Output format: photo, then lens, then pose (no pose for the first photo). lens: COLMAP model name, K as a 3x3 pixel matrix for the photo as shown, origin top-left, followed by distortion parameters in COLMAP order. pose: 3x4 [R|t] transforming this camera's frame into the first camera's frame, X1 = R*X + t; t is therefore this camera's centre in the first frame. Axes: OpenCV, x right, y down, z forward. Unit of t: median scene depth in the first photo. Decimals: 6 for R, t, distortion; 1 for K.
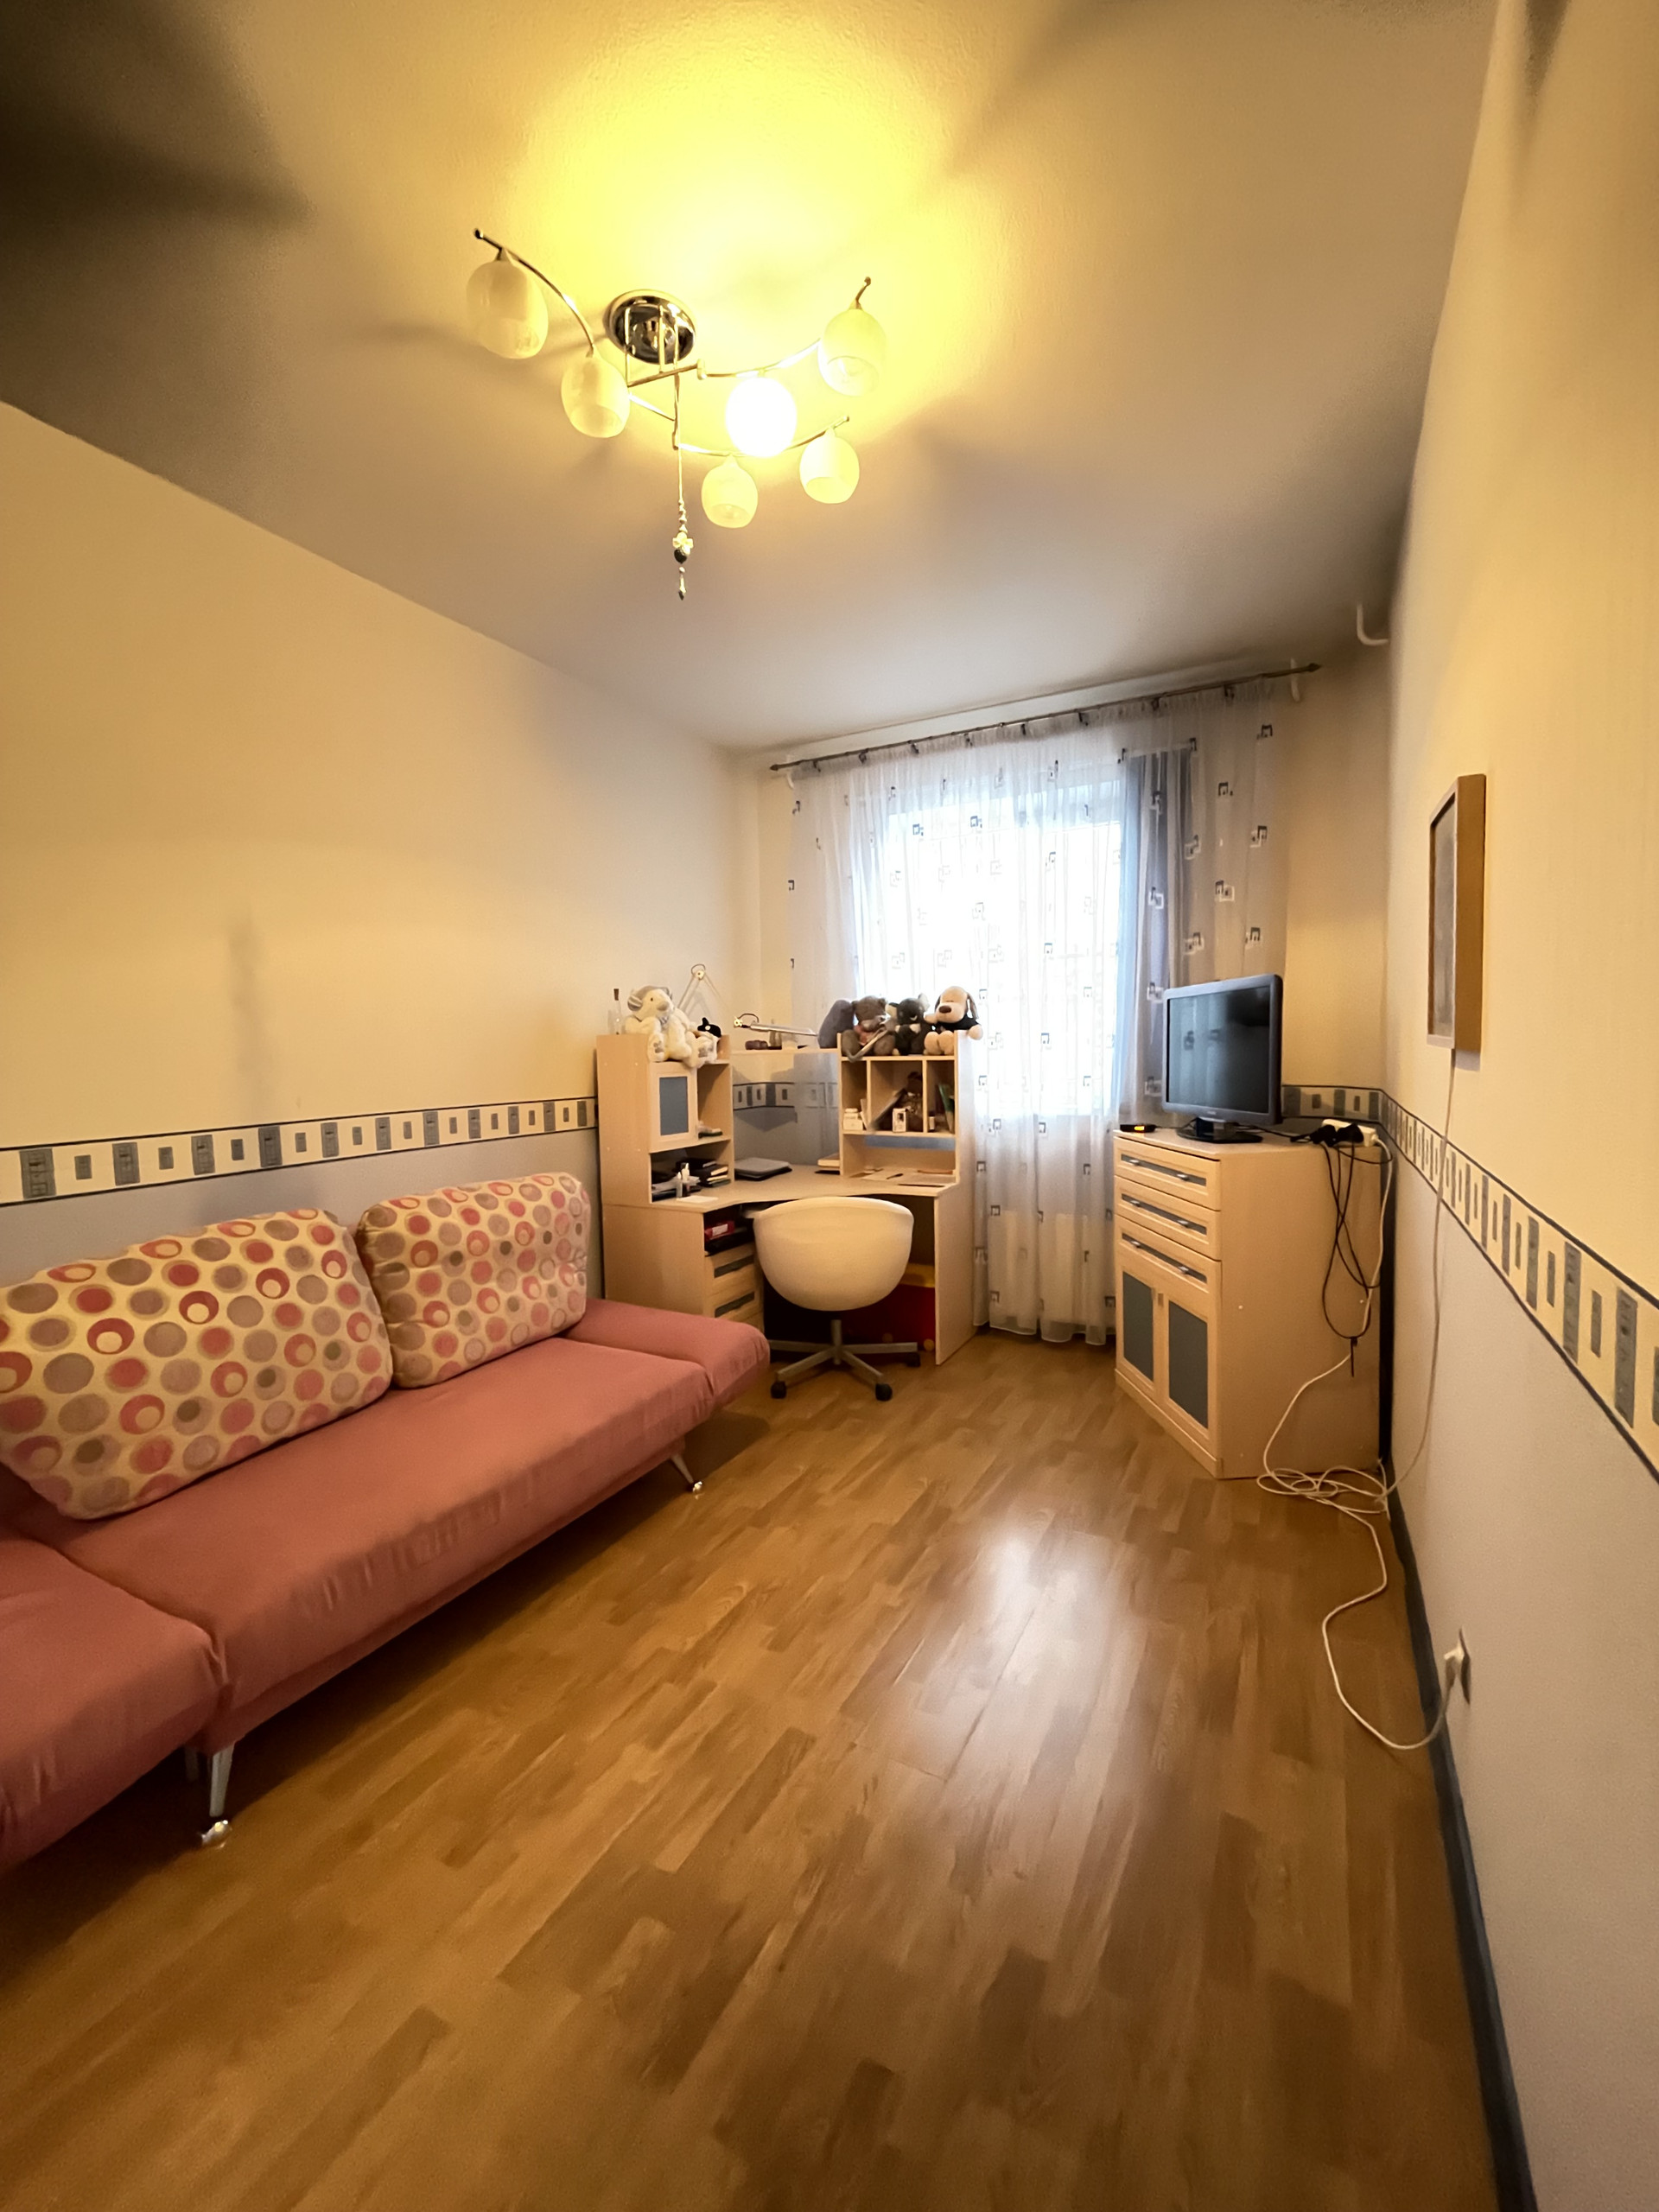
lens RADIAL K [[891.0, 0, 836.5], [0, 891.0, 1100.6], [0, 0, 1]] dist [-0.001628, -0.000158]
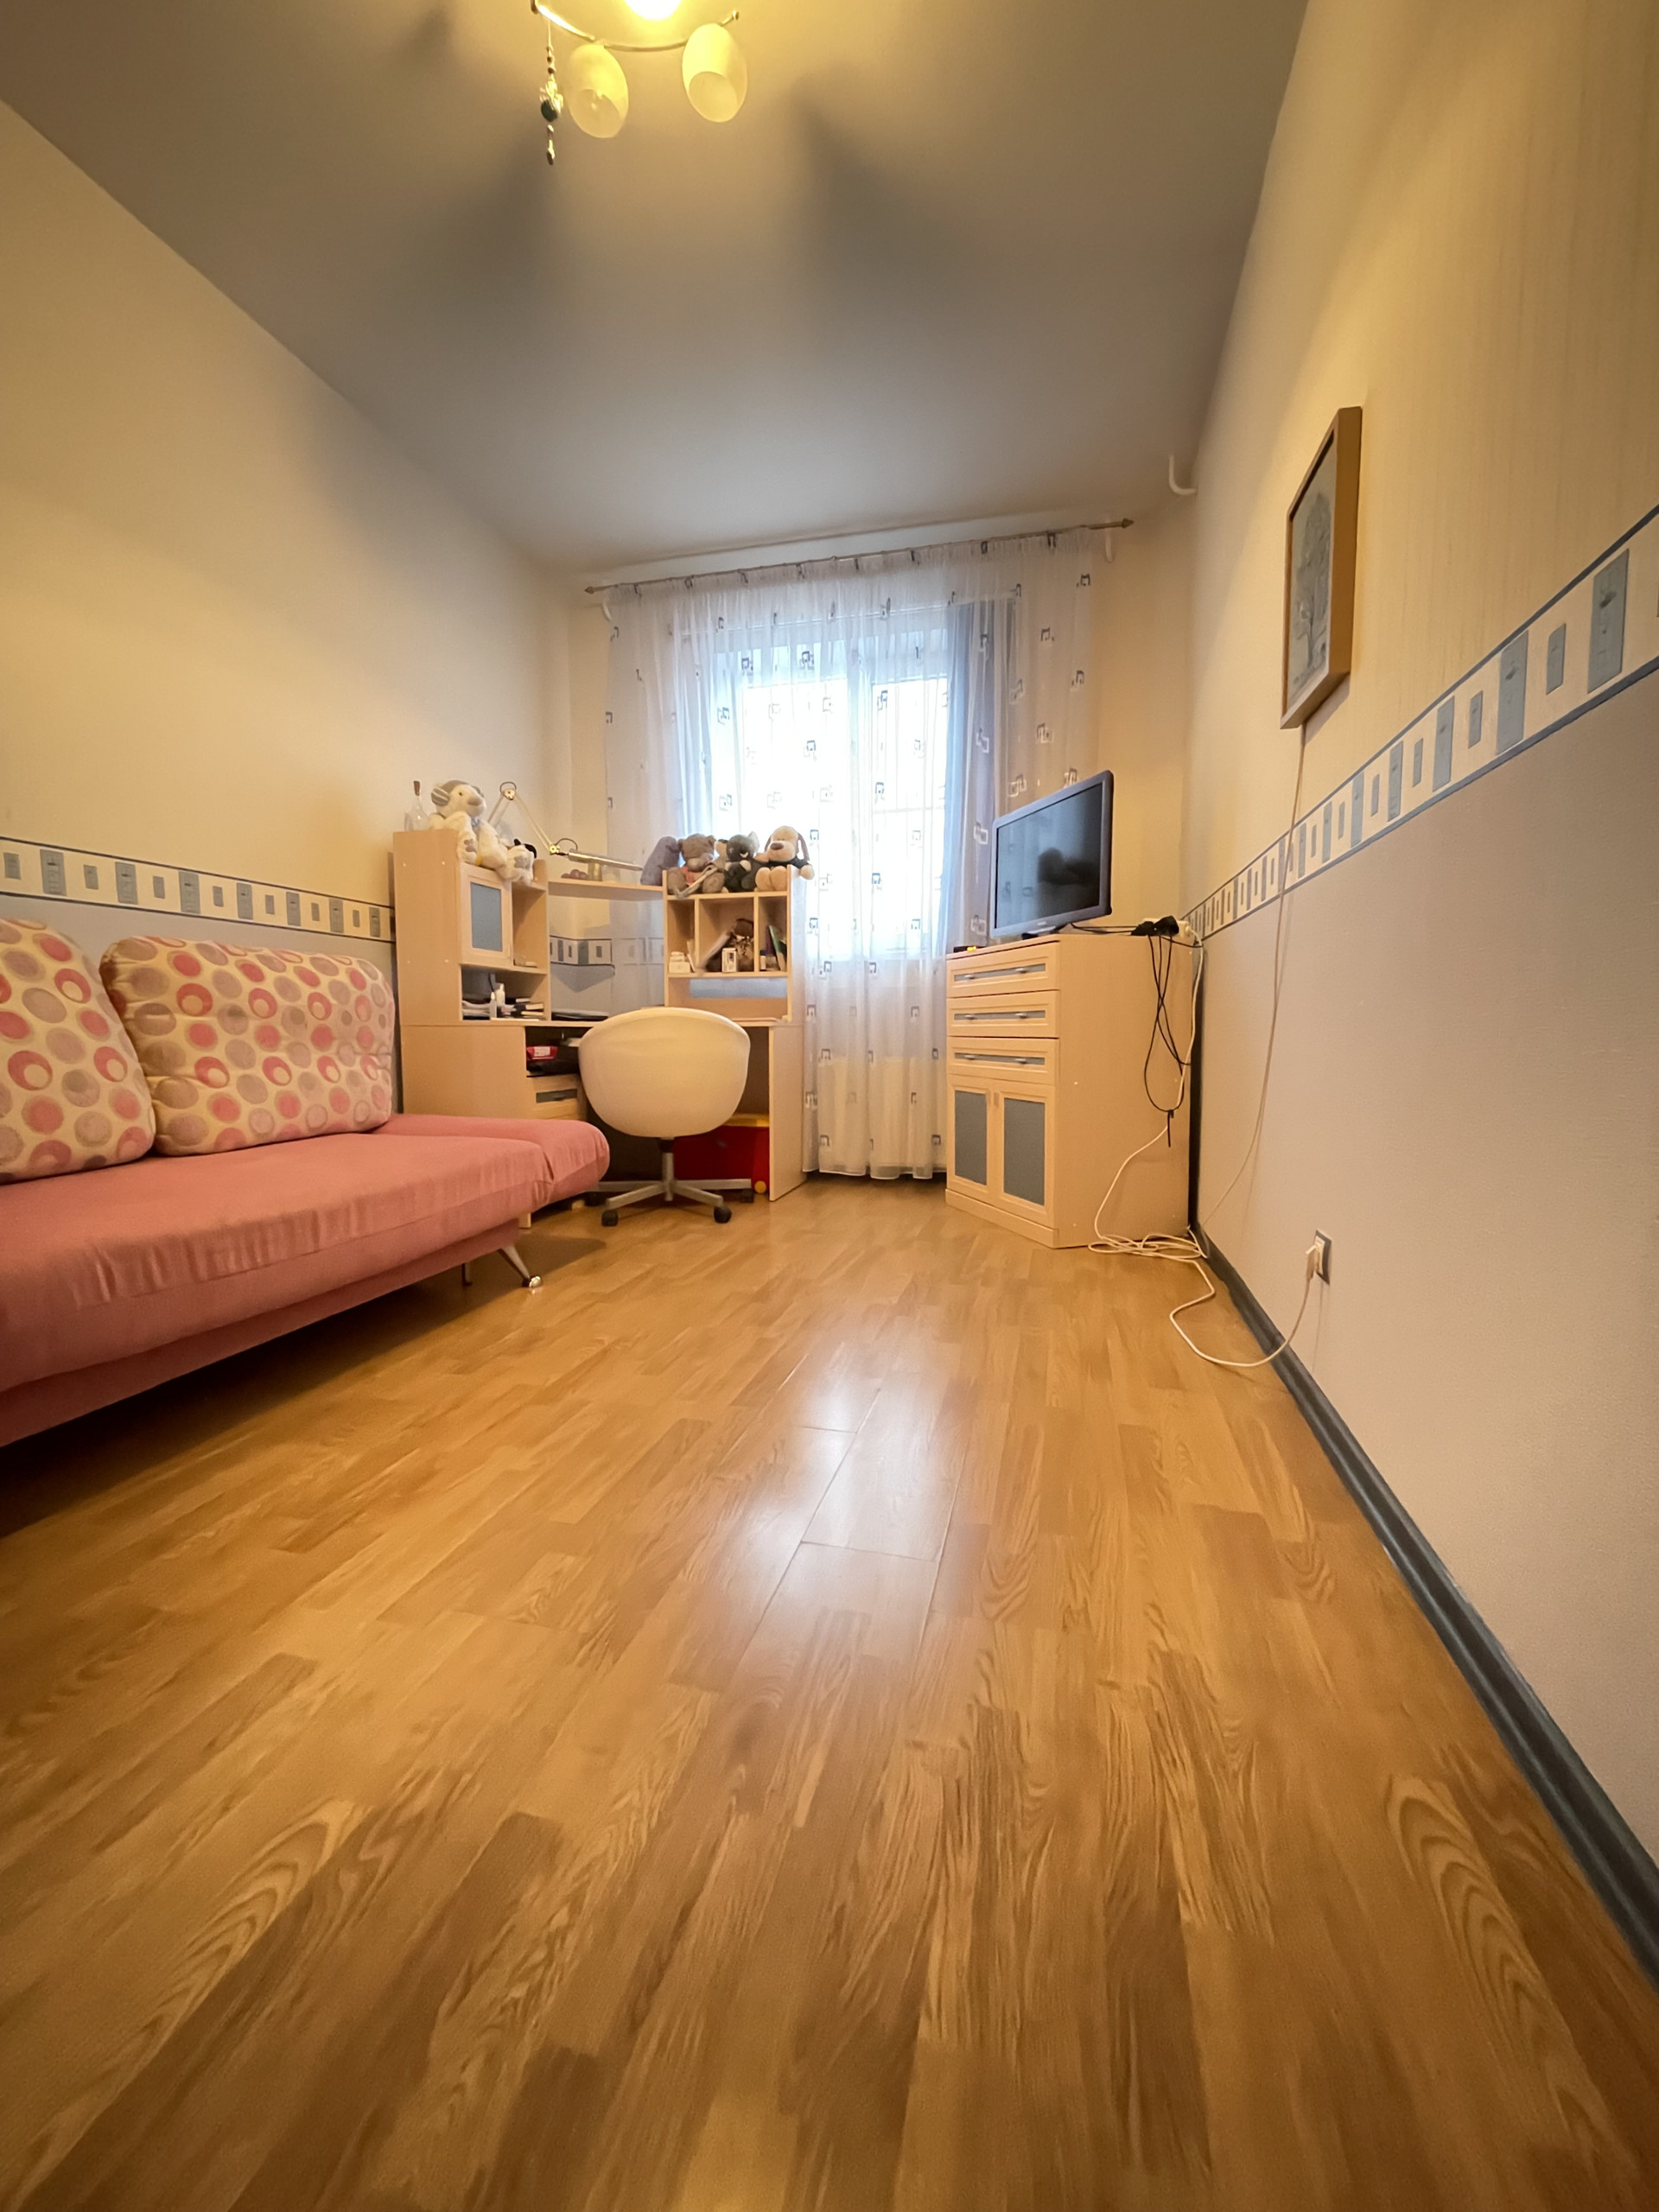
lens RADIAL K [[891.0, 0, 835.2], [0, 891.0, 1102.2], [0, 0, 1]] dist [-0.001628, -0.000158]
pose [[0.970008, -0.002412, 0.243061, -0.071146], [-0.002259, 0.999818, 0.018938, 0.208672], [-0.243063, -0.018919, 0.969826, 0.040472]]
